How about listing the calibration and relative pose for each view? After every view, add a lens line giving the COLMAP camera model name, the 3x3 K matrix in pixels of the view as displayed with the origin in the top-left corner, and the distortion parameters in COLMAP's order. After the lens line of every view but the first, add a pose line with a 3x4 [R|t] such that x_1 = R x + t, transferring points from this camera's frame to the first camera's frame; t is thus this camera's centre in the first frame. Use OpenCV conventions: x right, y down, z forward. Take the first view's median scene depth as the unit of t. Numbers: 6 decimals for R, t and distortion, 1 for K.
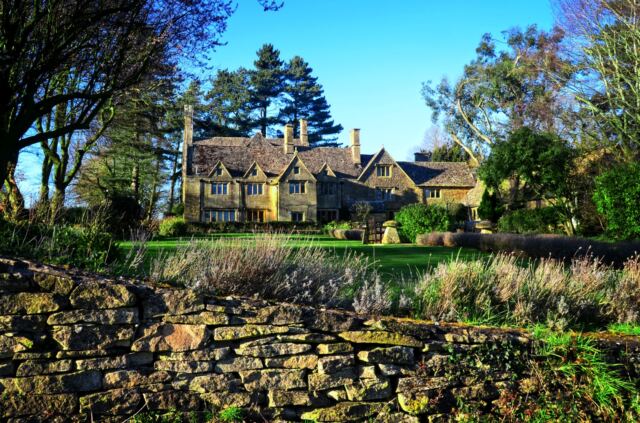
lens RADIAL K [[660.2, 0, 323.1], [0, 660.2, 210.4], [0, 0, 1]] dist [-0.089145, 0.279639]
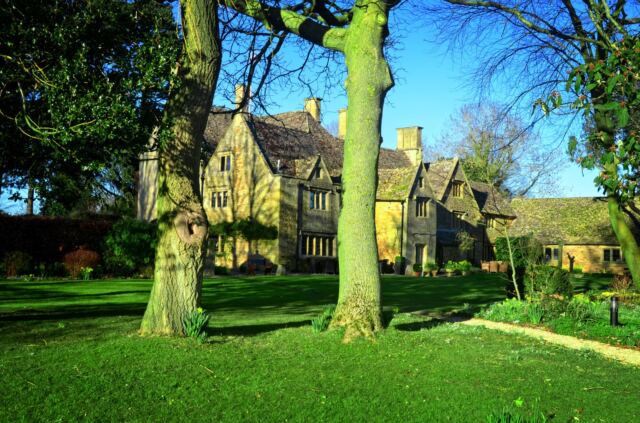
lens RADIAL K [[729.5, 0, 320.0], [0, 729.5, 232.1], [0, 0, 1]] dist [-0.003651, 0.002119]
pose [[0.802448, 0.048853, 0.594719, -0.525359], [-0.072878, 0.997206, 0.016417, -0.014198], [-0.592255, -0.056516, 0.803766, 0.427205]]
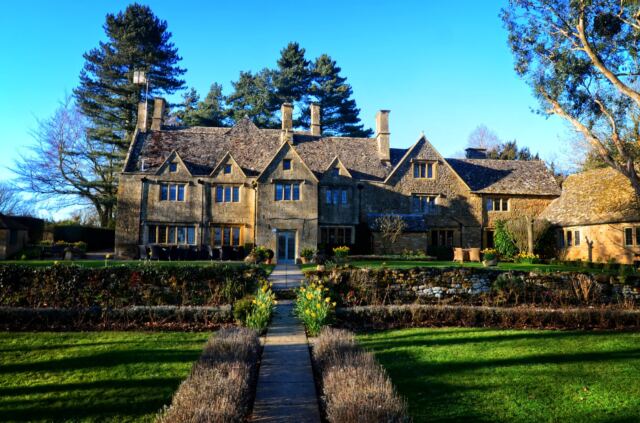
lens RADIAL K [[506.7, 0, 323.7], [0, 506.7, 212.2], [0, 0, 1]] dist [0.004511, 0.002817]
pose [[0.996196, 0.012803, -0.086196, 0.035360], [-0.014518, 0.999708, -0.019292, -0.005312], [0.085924, 0.020470, 0.996091, 0.479842]]
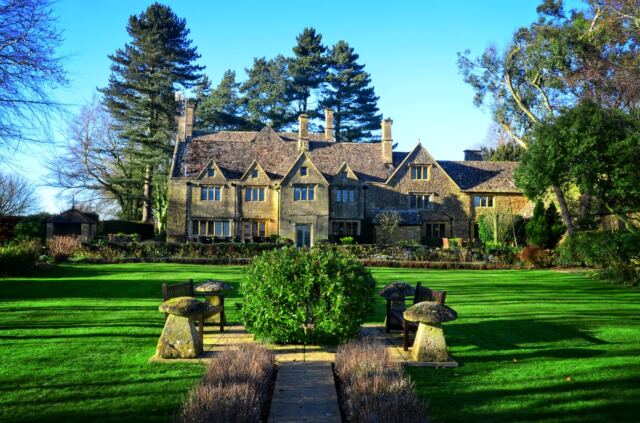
lens RADIAL K [[660.2, 0, 323.1], [0, 660.2, 210.4], [0, 0, 1]] dist [-0.089145, 0.279639]
pose [[0.991703, 0.011214, -0.128061, 0.078967], [-0.011378, 0.999935, -0.000543, -0.012589], [0.128046, 0.001996, 0.991766, 0.202280]]
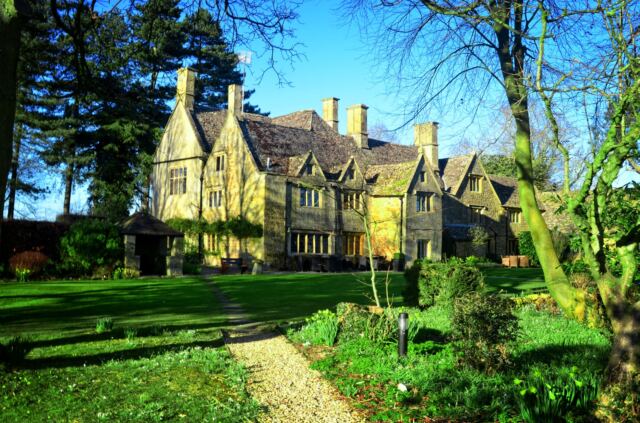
lens RADIAL K [[660.2, 0, 323.1], [0, 660.2, 210.4], [0, 0, 1]] dist [-0.089145, 0.279639]
pose [[0.877518, 0.049157, 0.477017, -0.410392], [-0.053347, 0.998565, -0.004768, -0.017730], [-0.476567, -0.021264, 0.878881, 0.434862]]
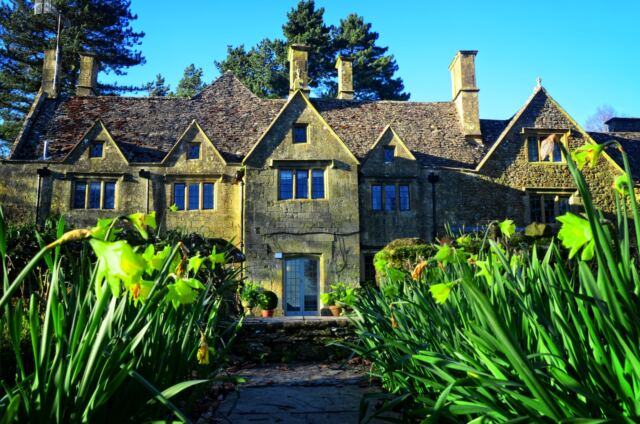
lens RADIAL K [[695.8, 0, 320.0], [0, 695.8, 212.0], [0, 0, 1]] dist [-0.012708, 0.001526]
pose [[0.991237, -0.019529, -0.130644, 0.015631], [0.006165, 0.994773, -0.101929, 0.015785], [0.131952, 0.100231, 0.986176, 0.602717]]
